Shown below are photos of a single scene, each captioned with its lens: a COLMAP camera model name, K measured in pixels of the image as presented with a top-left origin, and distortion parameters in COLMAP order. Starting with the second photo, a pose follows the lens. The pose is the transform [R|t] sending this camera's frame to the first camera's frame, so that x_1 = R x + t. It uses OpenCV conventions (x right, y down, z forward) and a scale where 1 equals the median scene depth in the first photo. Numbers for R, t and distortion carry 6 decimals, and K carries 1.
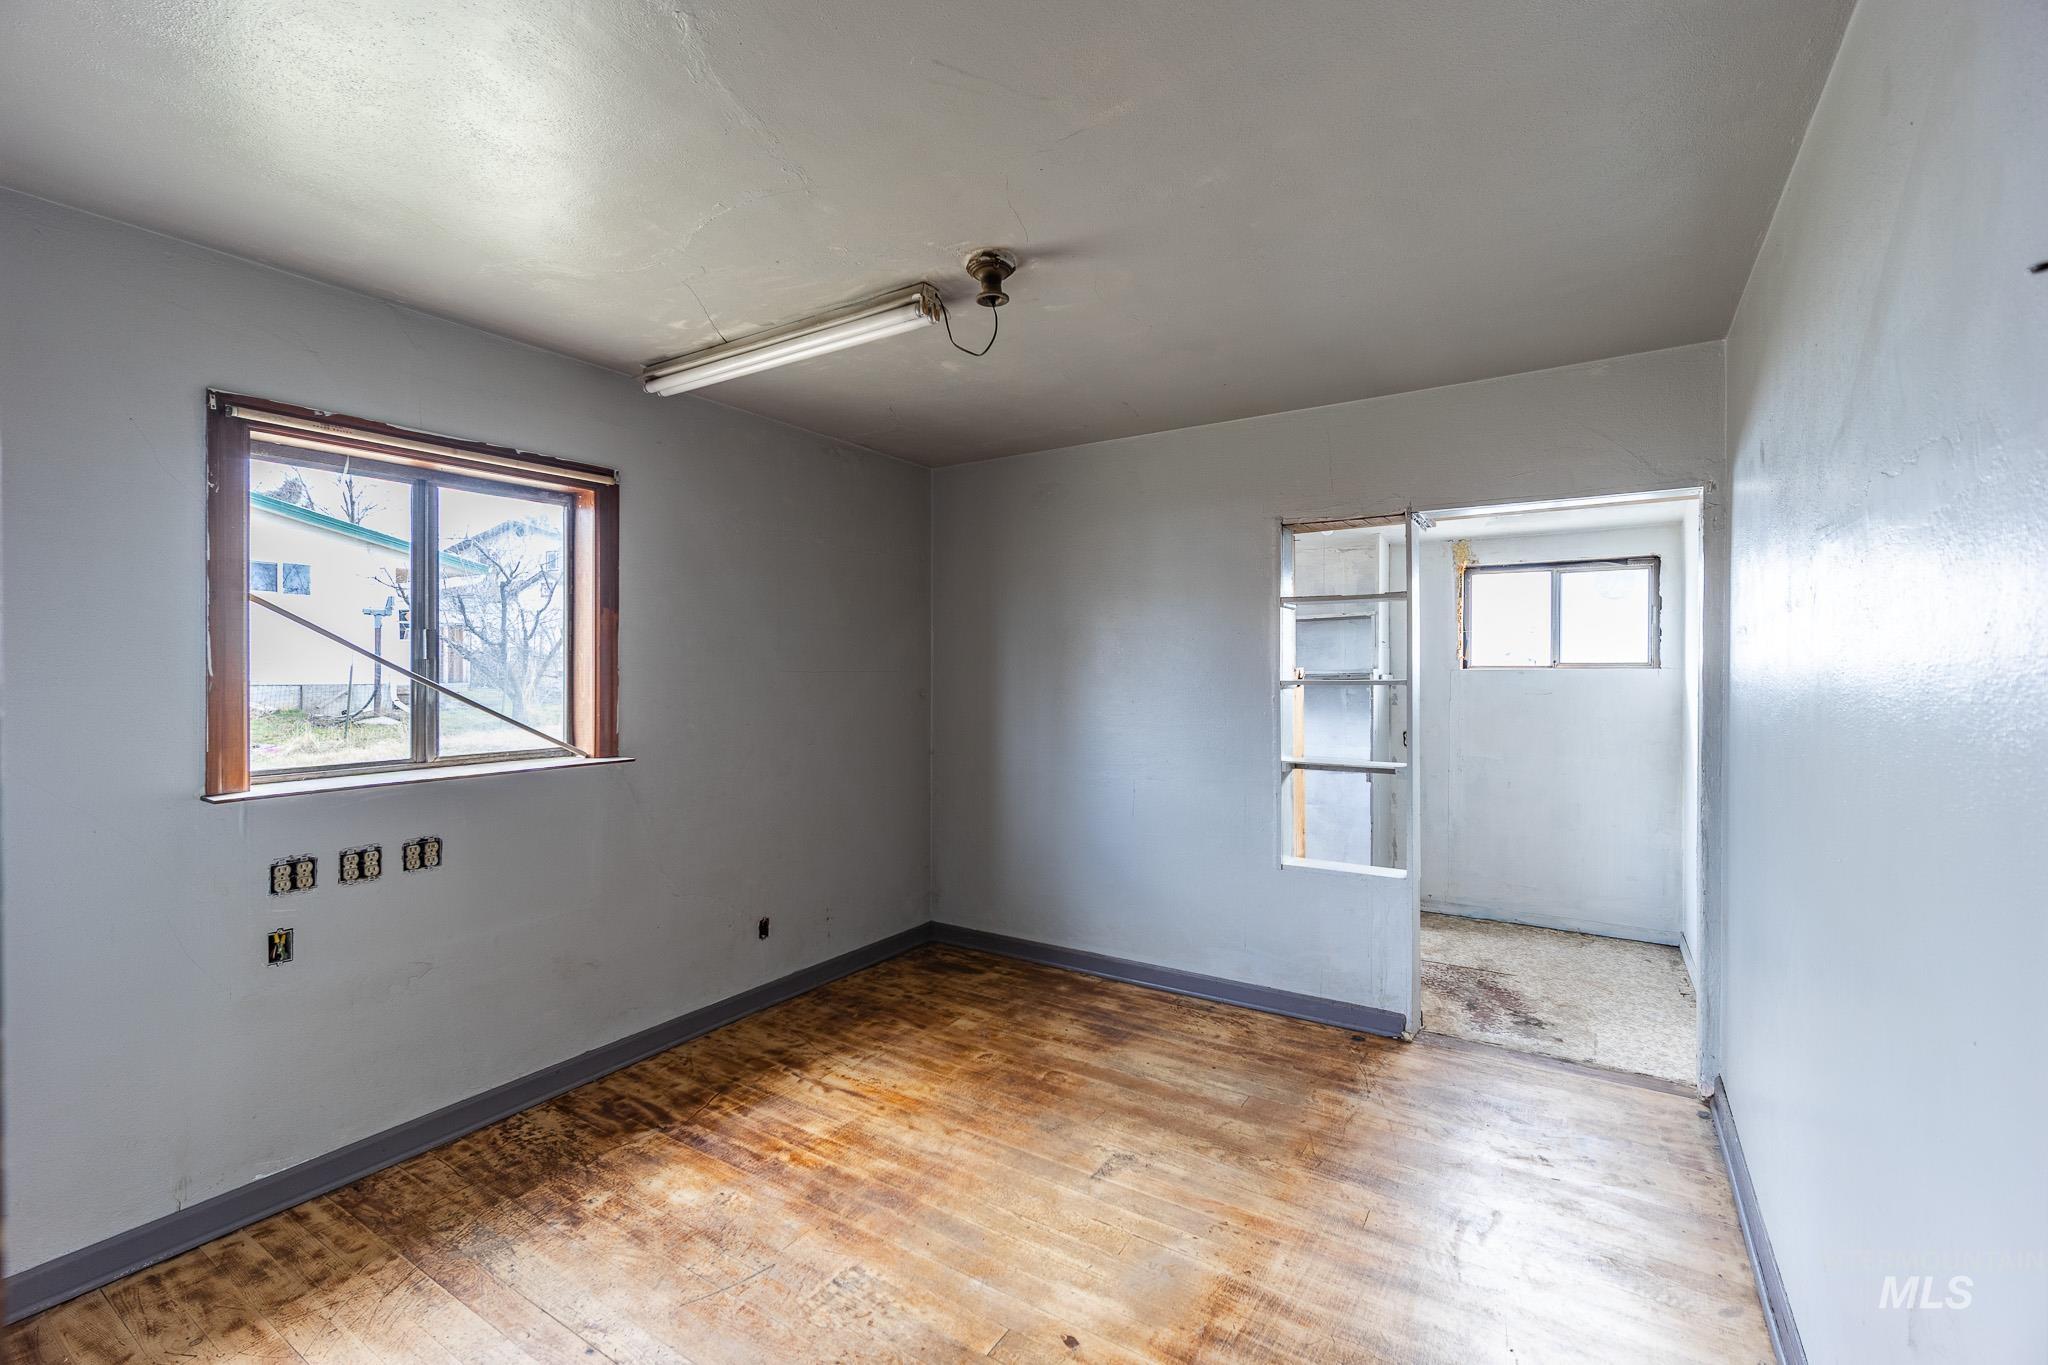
lens RADIAL K [[879.0, 0, 1022.5], [0, 879.0, 674.9], [0, 0, 1]] dist [-0.003207, 0.000331]
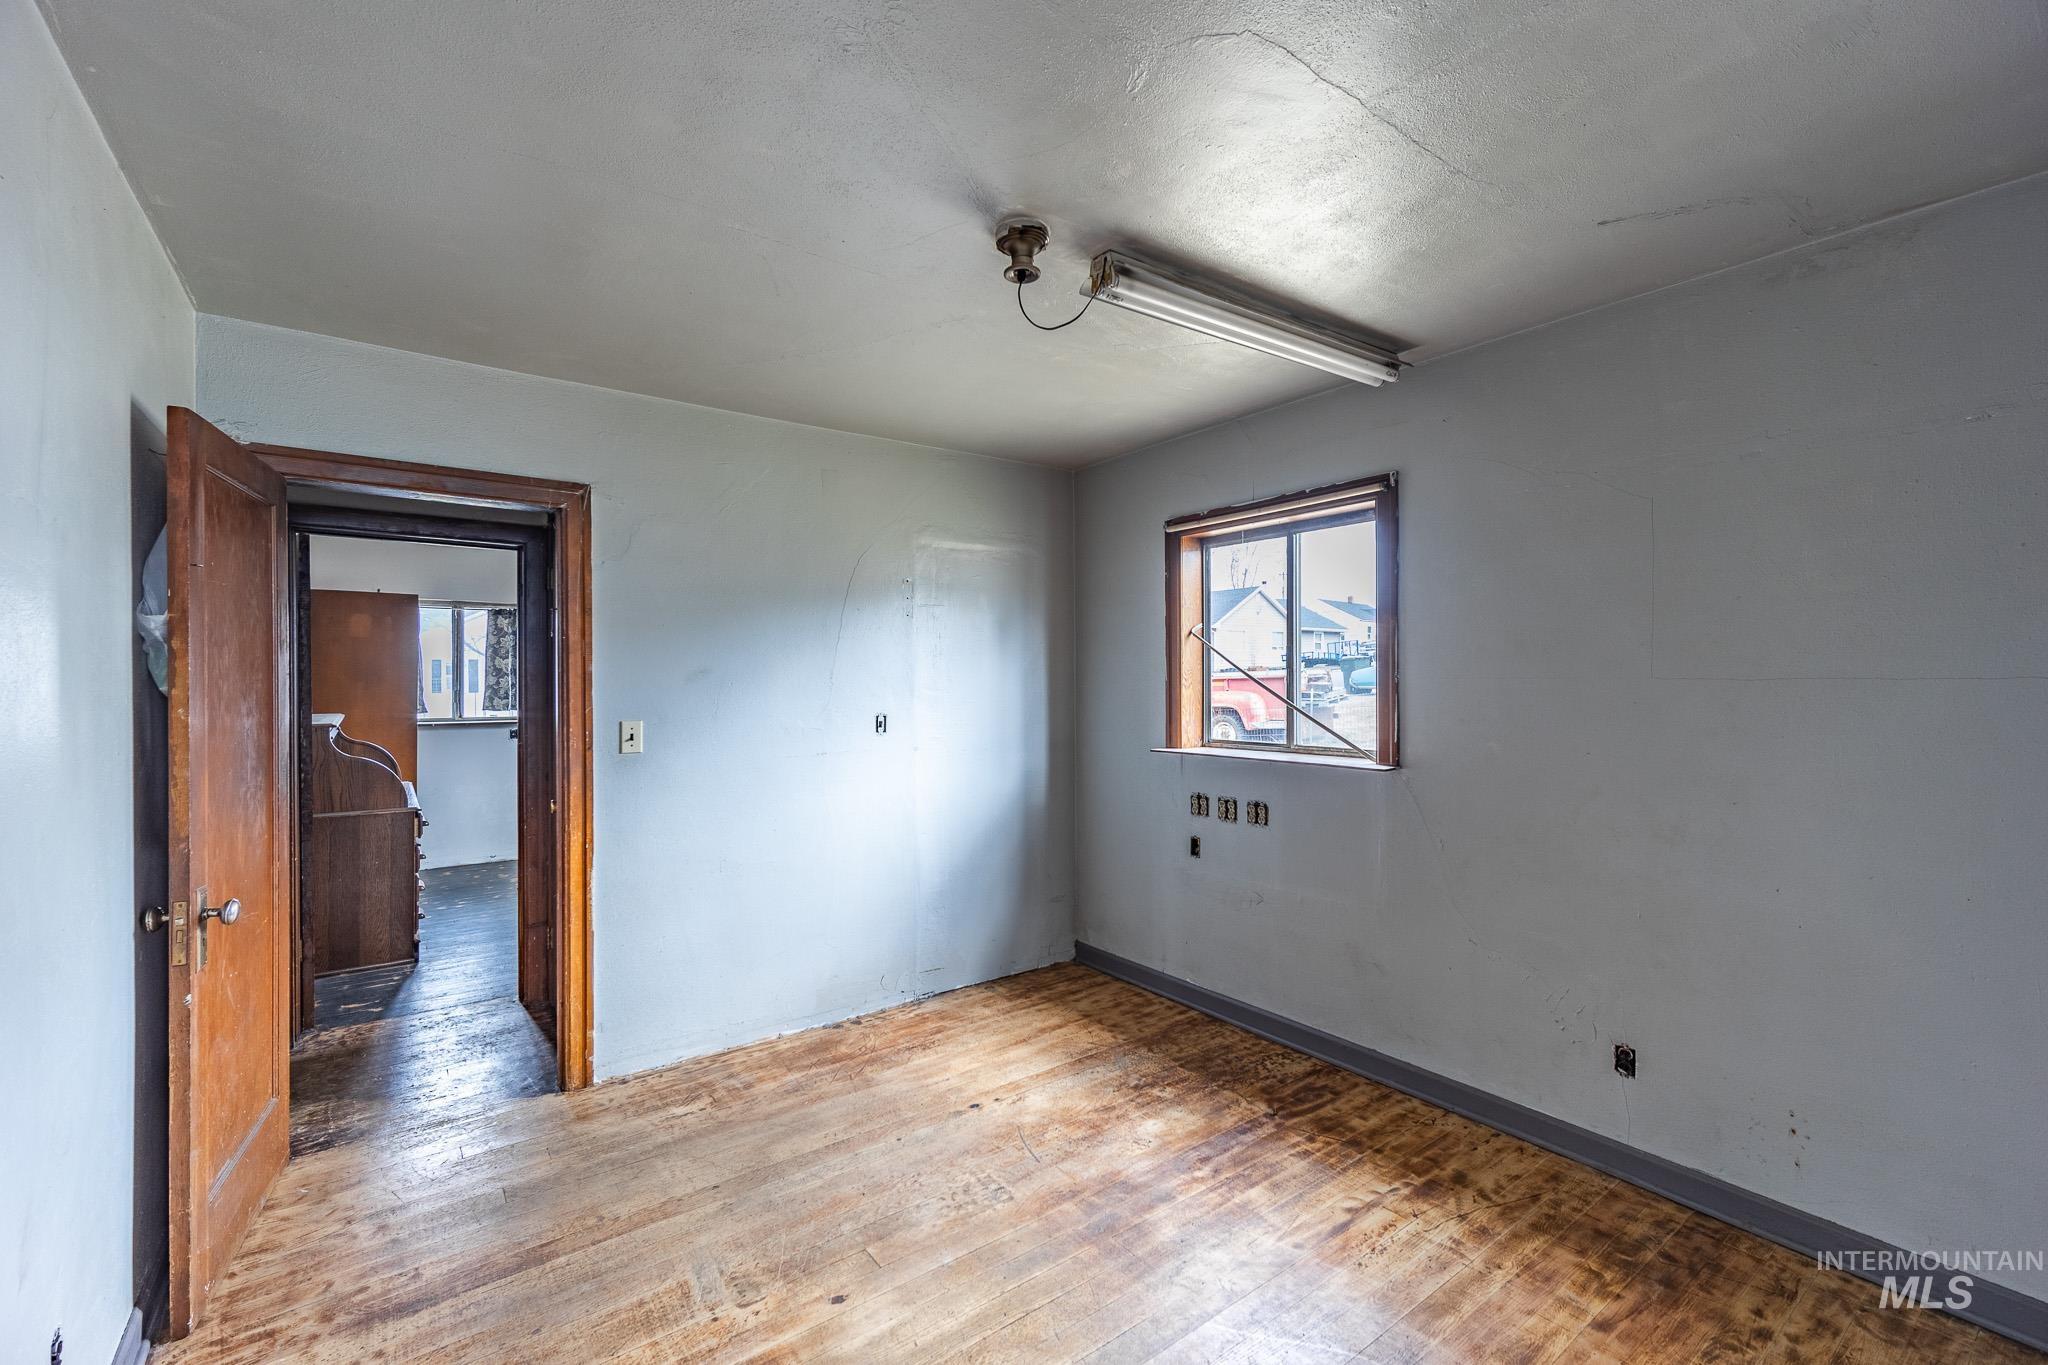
lens RADIAL K [[879.0, 0, 1026.4], [0, 879.0, 672.9], [0, 0, 1]] dist [-0.003207, 0.000331]
pose [[-0.360279, -0.000229, -0.932845, 0.702992], [-0.000536, 1.000000, -0.000039, -0.011854], [0.932845, 0.000486, -0.360279, 1.147449]]
